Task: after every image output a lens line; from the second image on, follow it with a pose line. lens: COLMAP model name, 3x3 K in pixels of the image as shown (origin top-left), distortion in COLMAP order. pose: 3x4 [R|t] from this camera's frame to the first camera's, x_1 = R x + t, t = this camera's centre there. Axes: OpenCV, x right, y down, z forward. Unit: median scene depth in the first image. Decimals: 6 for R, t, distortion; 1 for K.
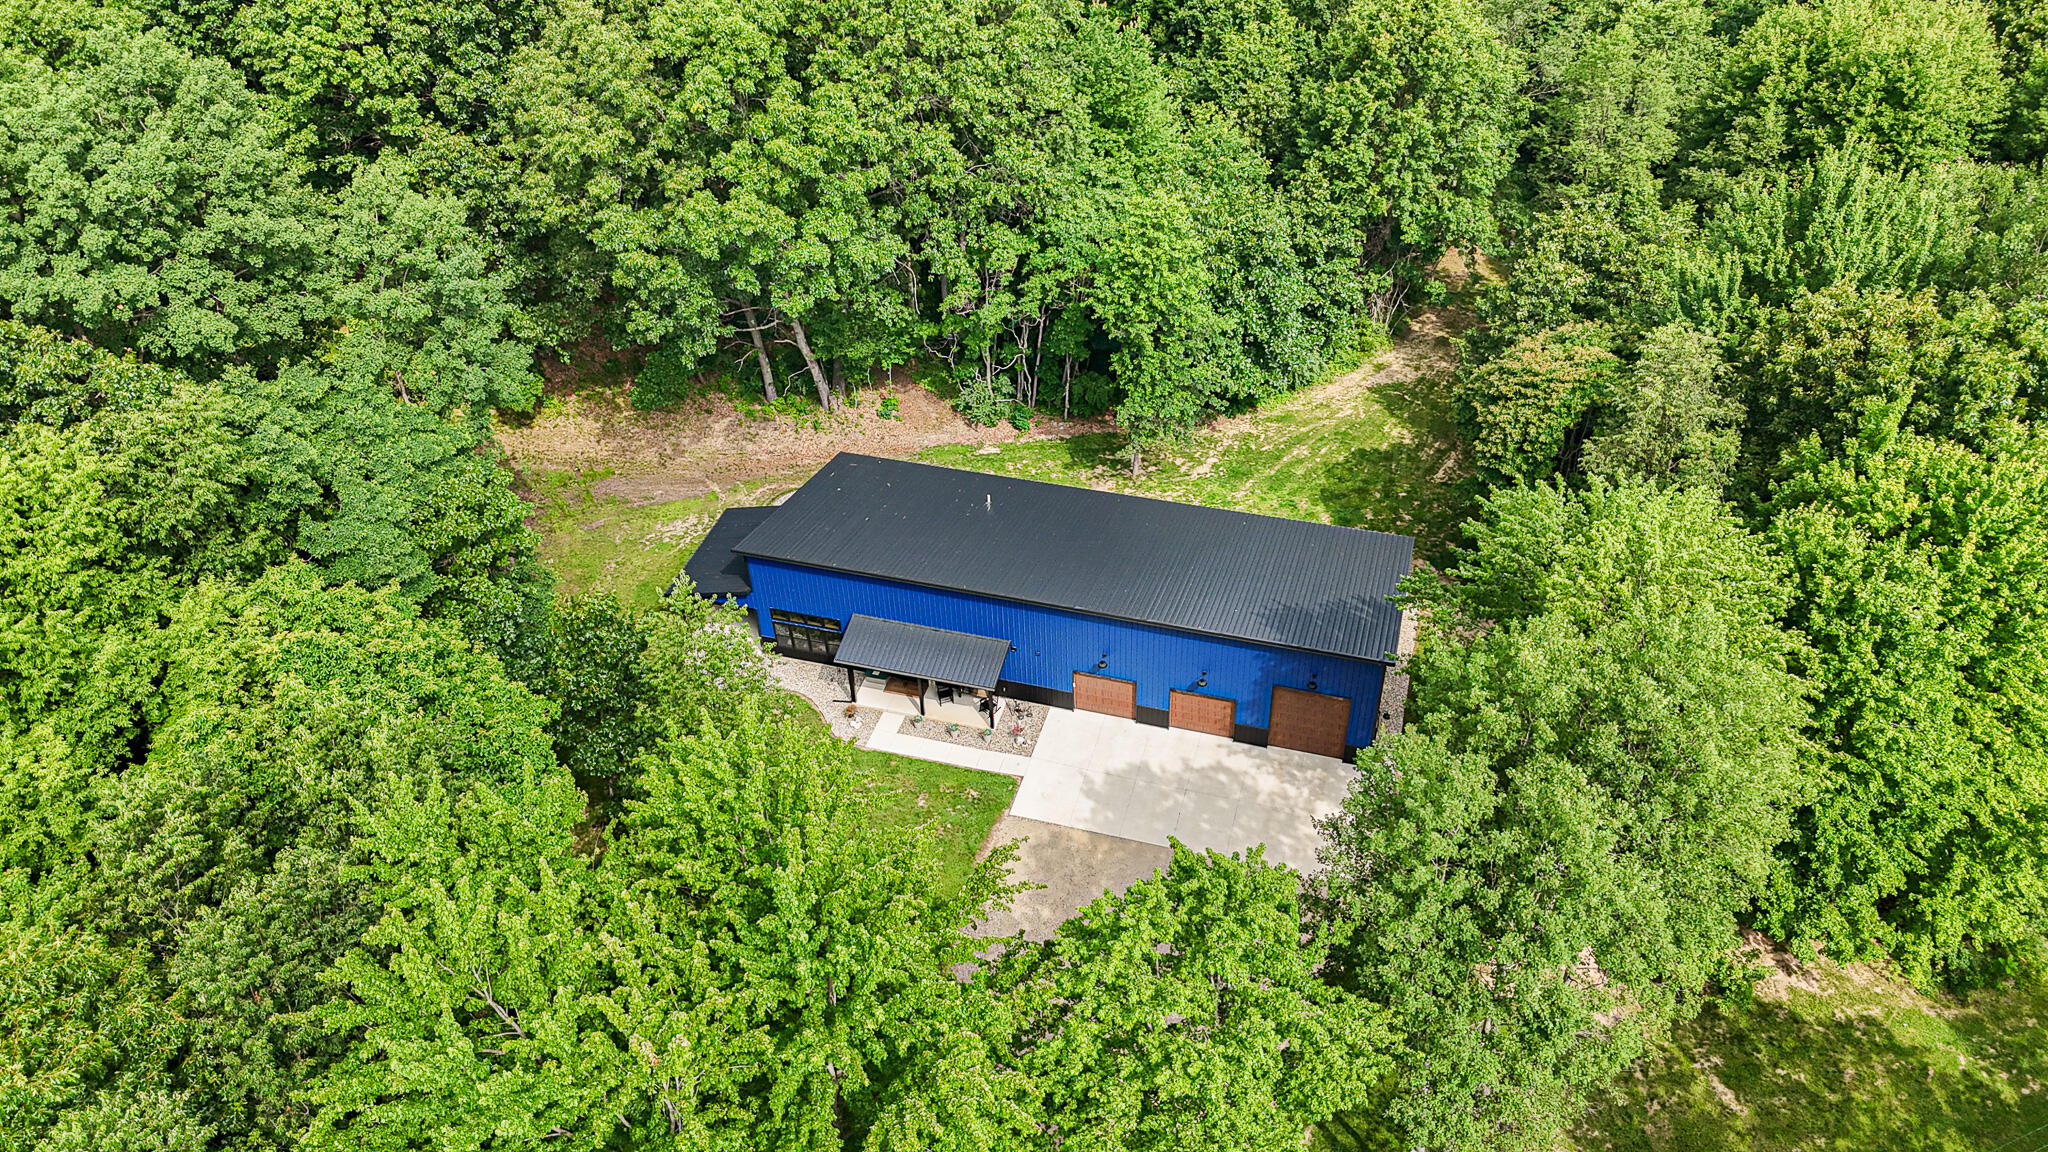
lens RADIAL K [[1451.6, 0, 1021.9], [0, 1451.6, 585.9], [0, 0, 1]] dist [0.029092, -0.018964]
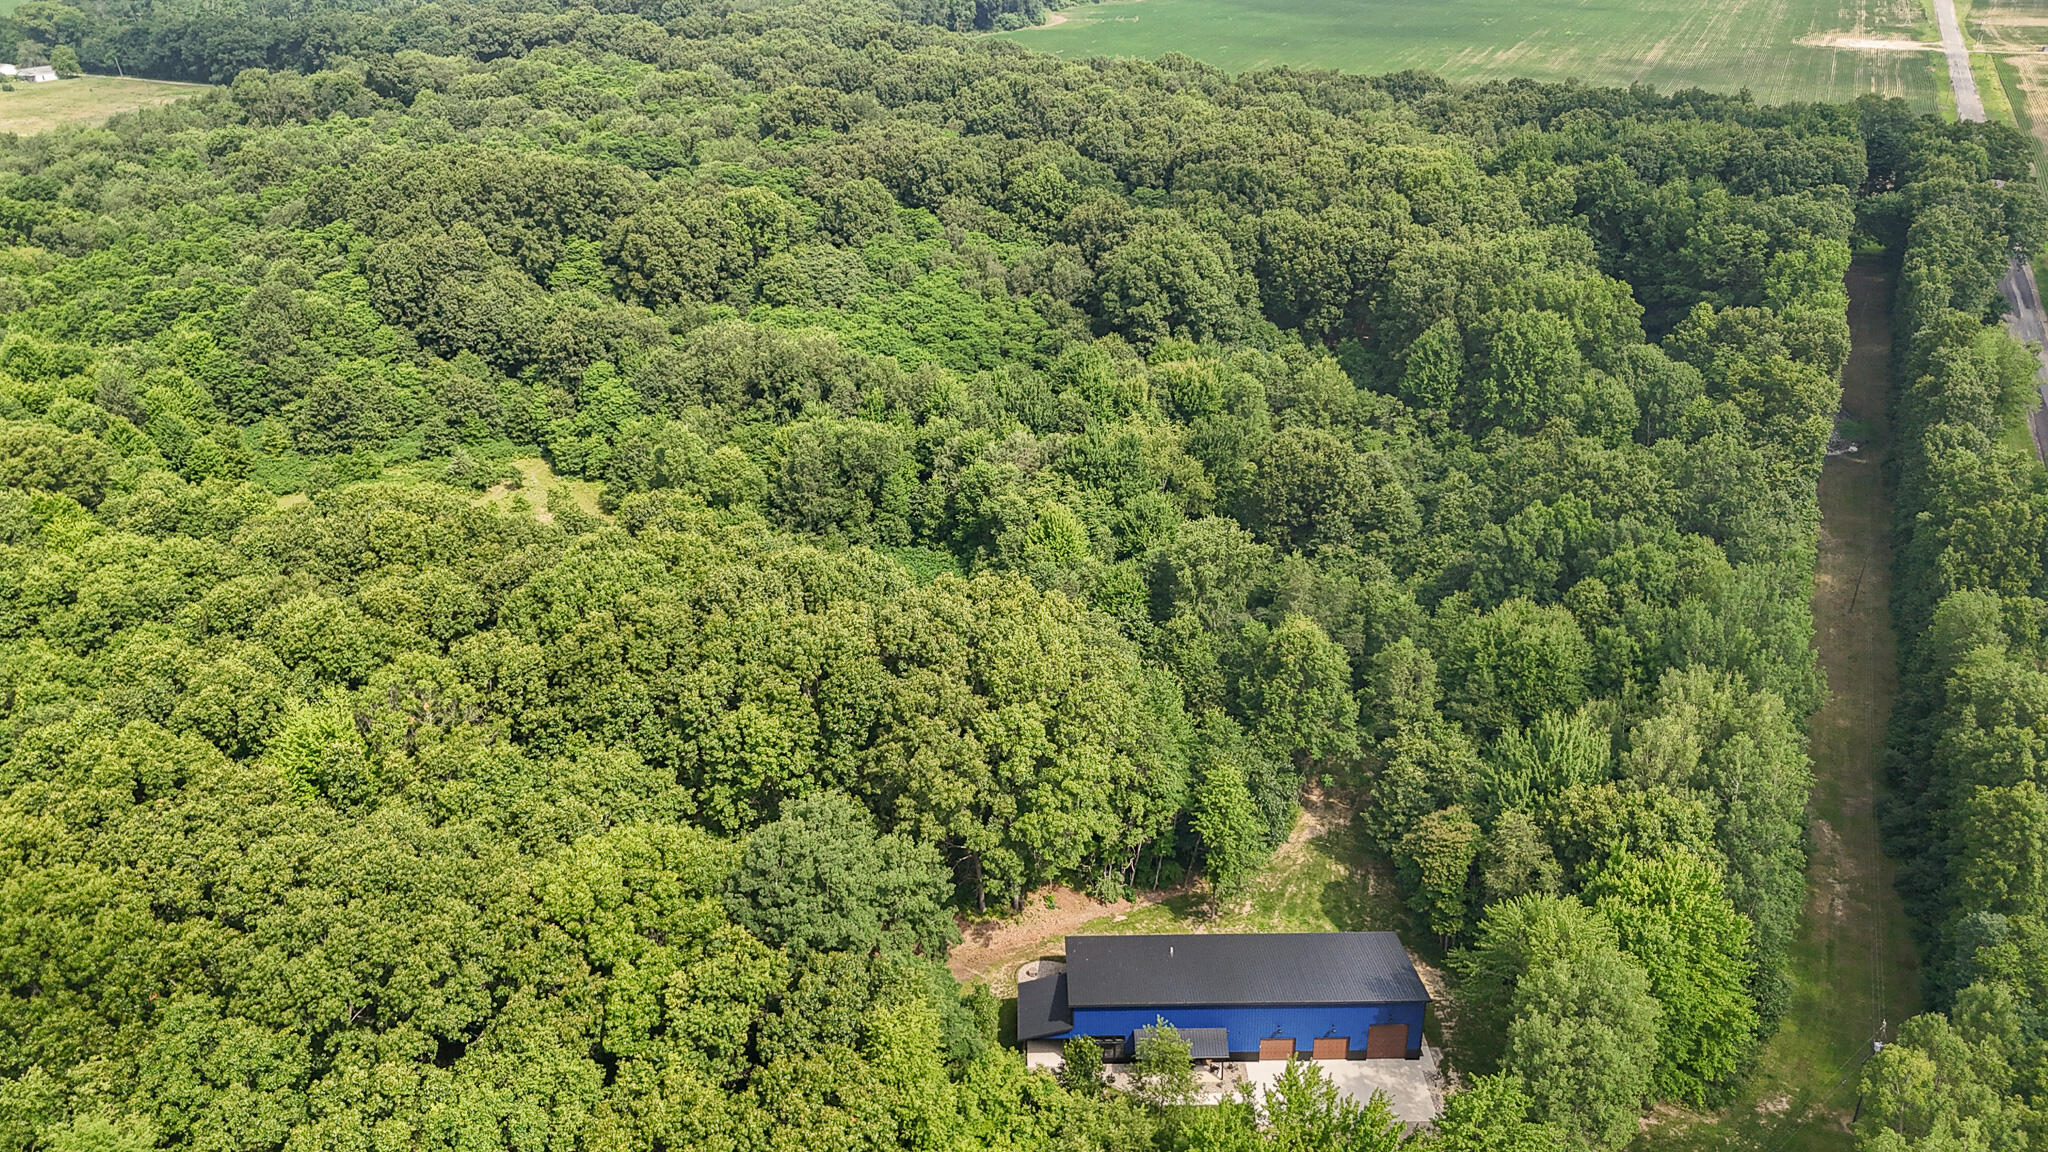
lens RADIAL K [[1451.6, 0, 1018.6], [0, 1451.6, 571.6], [0, 0, 1]] dist [0.029092, -0.018964]
pose [[0.959778, -0.107122, 0.259520, -0.583415], [0.175061, 0.950994, -0.254882, -0.074991], [-0.219499, 0.290062, 0.931496, -0.713062]]
